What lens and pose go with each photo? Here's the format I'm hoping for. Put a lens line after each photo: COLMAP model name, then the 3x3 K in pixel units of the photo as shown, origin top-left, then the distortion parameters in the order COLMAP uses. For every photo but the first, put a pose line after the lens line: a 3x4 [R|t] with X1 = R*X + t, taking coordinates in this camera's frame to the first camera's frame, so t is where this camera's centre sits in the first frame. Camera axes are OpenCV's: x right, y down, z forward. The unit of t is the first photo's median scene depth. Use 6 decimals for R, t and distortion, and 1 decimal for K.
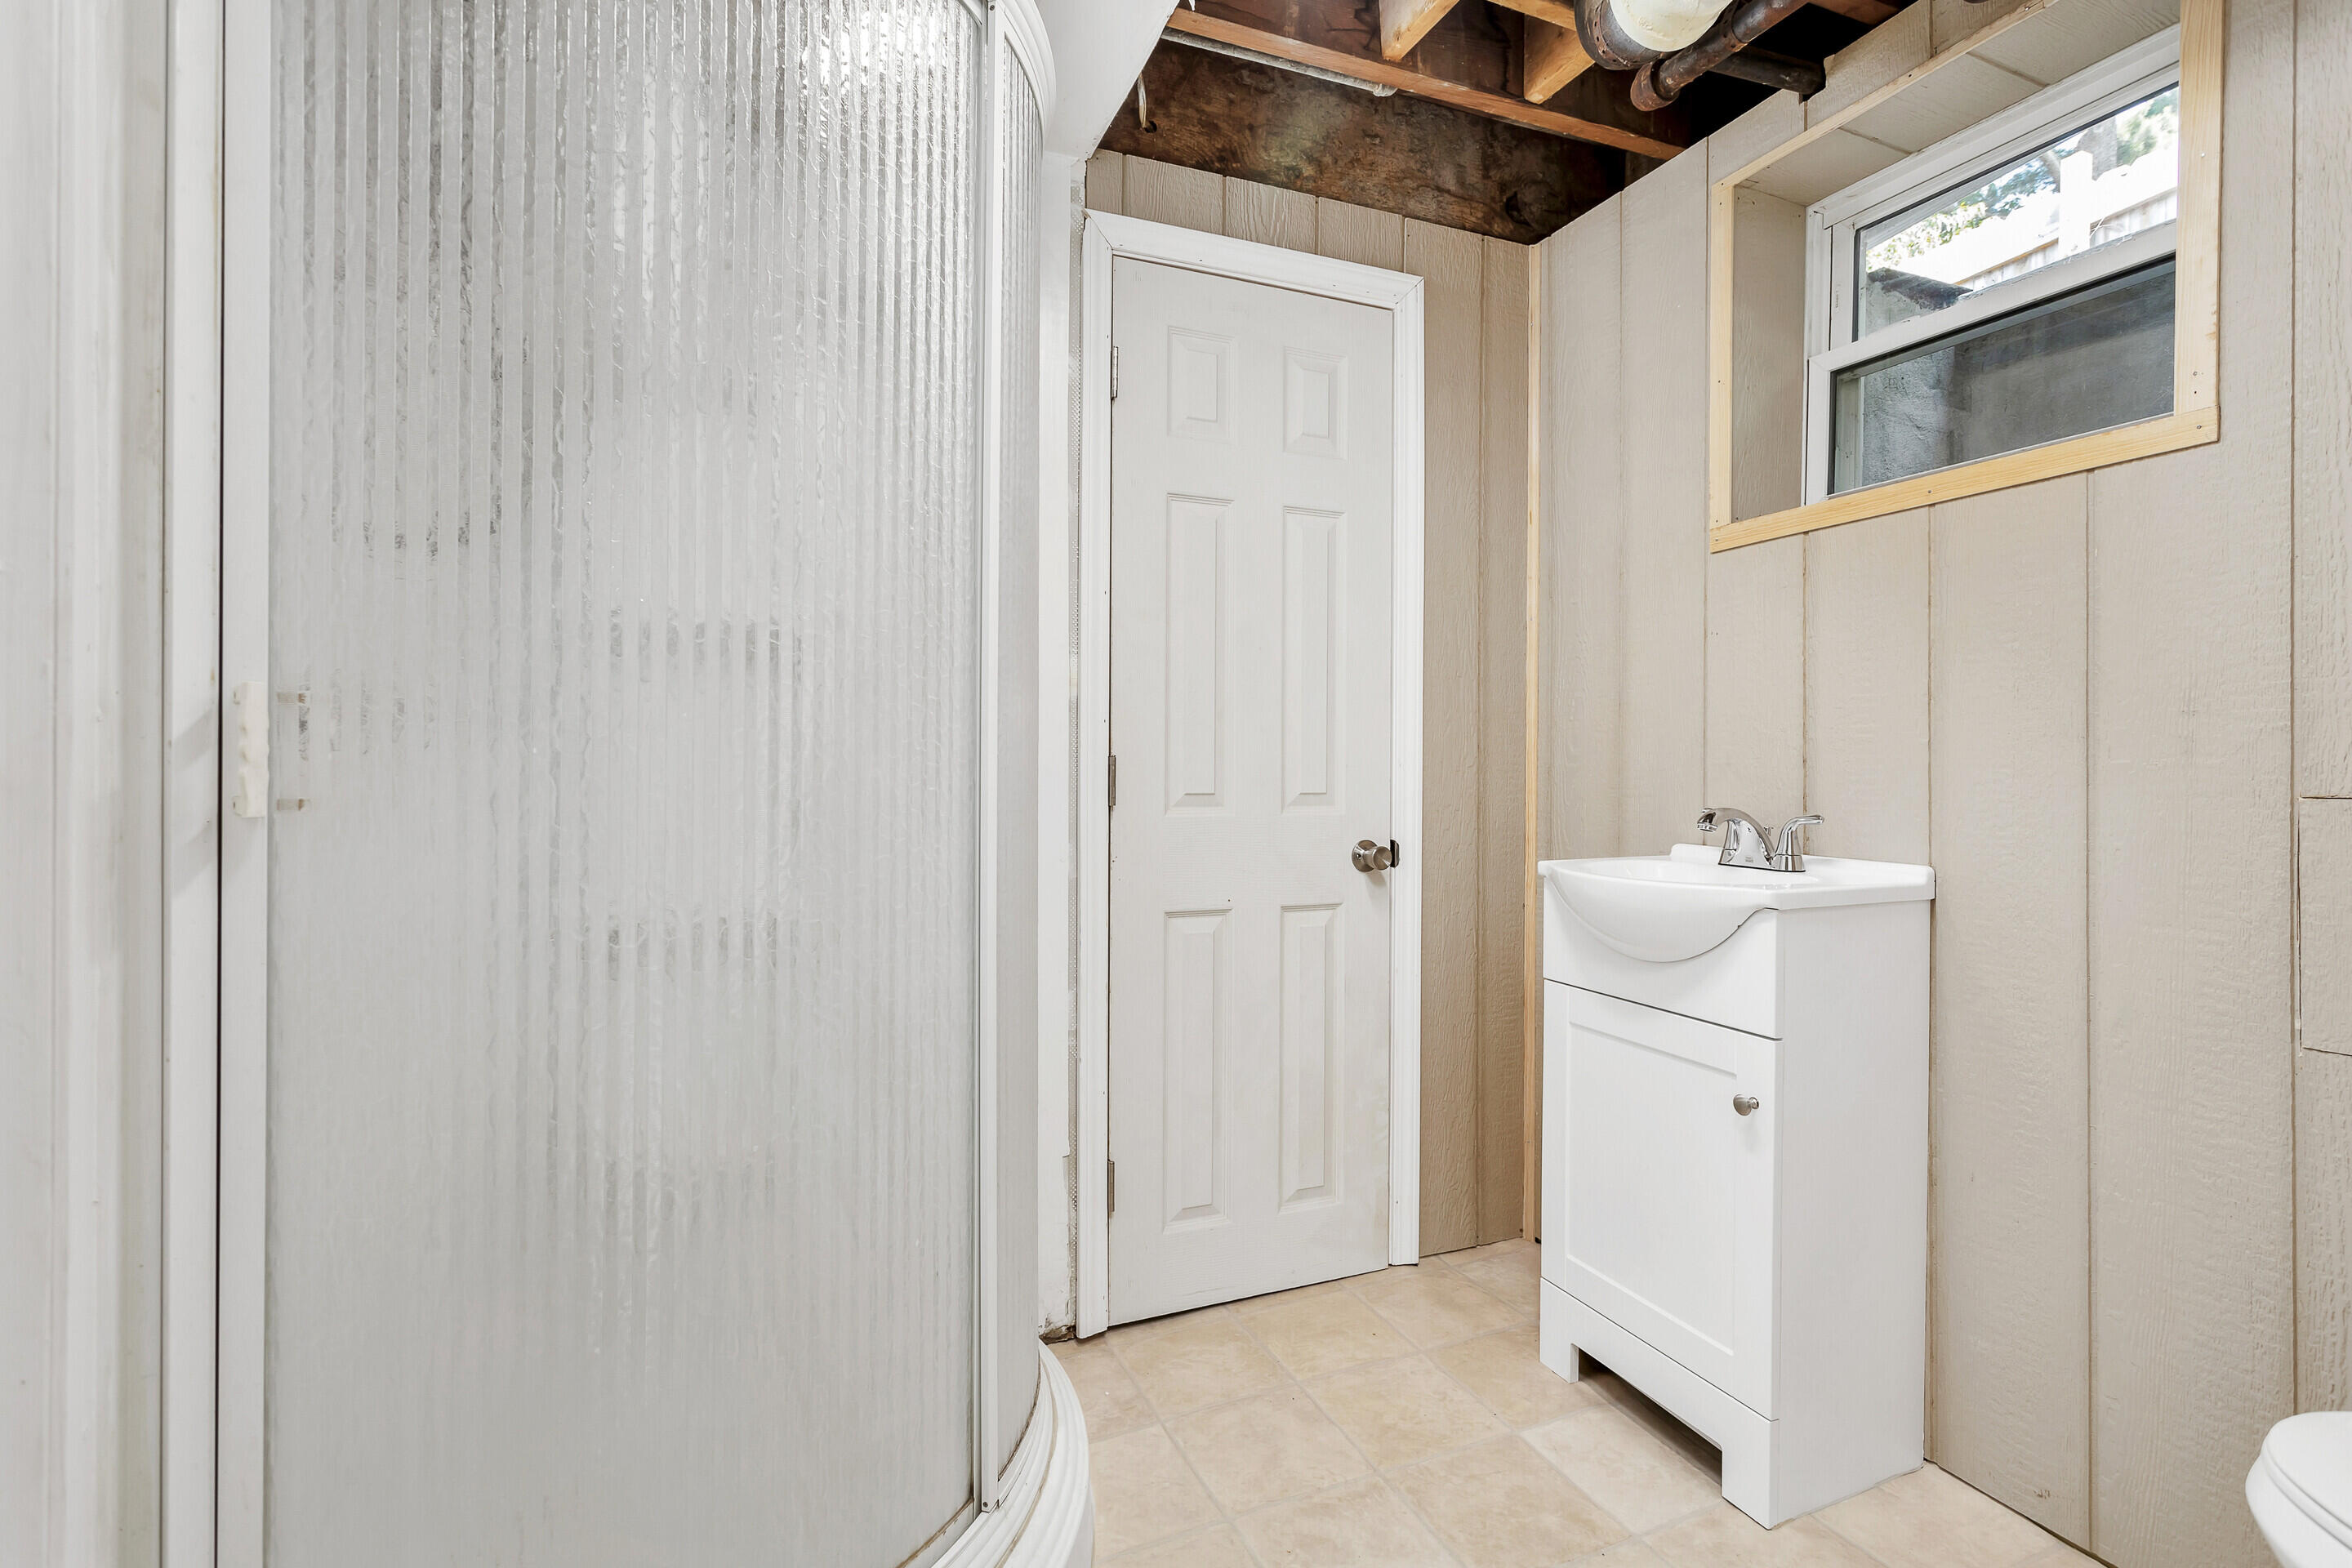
lens RADIAL K [[1105.3, 0, 1173.2], [0, 1105.3, 782.2], [0, 0, 1]] dist [0.009223, -0.000453]
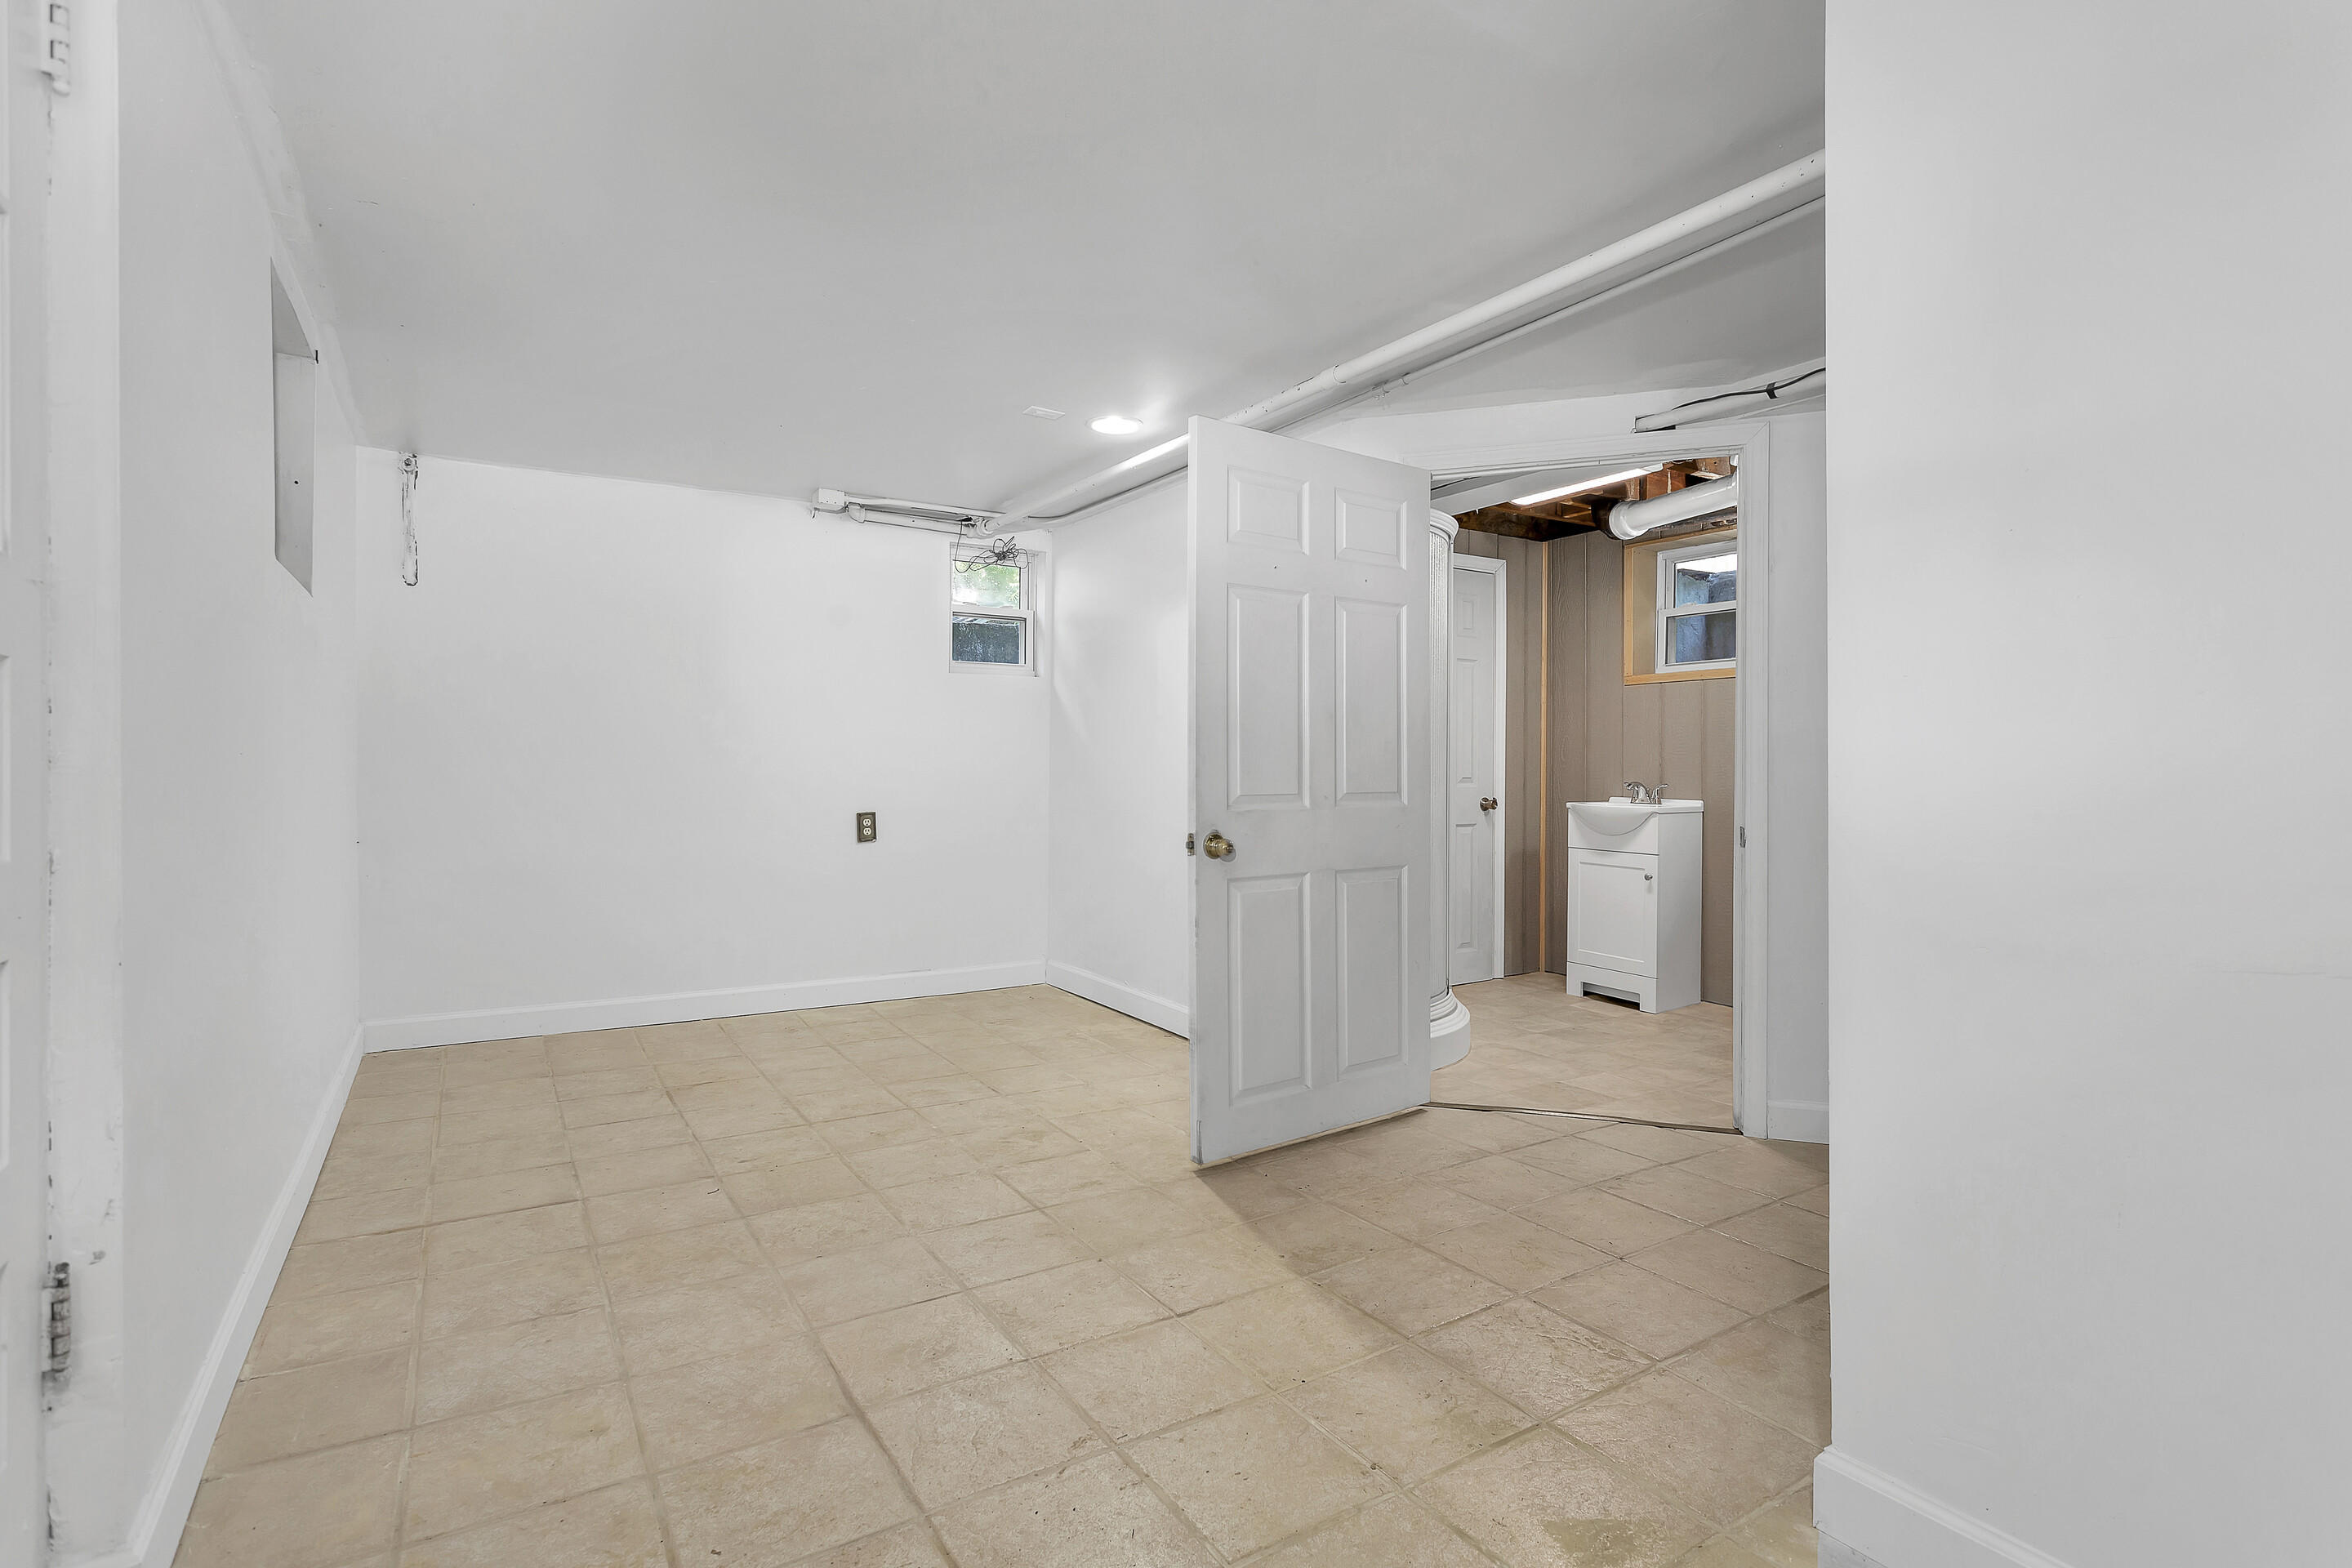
lens RADIAL K [[1105.3, 0, 1180.5], [0, 1105.3, 772.0], [0, 0, 1]] dist [0.009223, -0.000453]
pose [[0.985709, -0.003157, 0.168427, -1.022546], [0.004141, 0.999976, -0.005490, 0.009877], [-0.168406, 0.006109, 0.985699, -1.444939]]
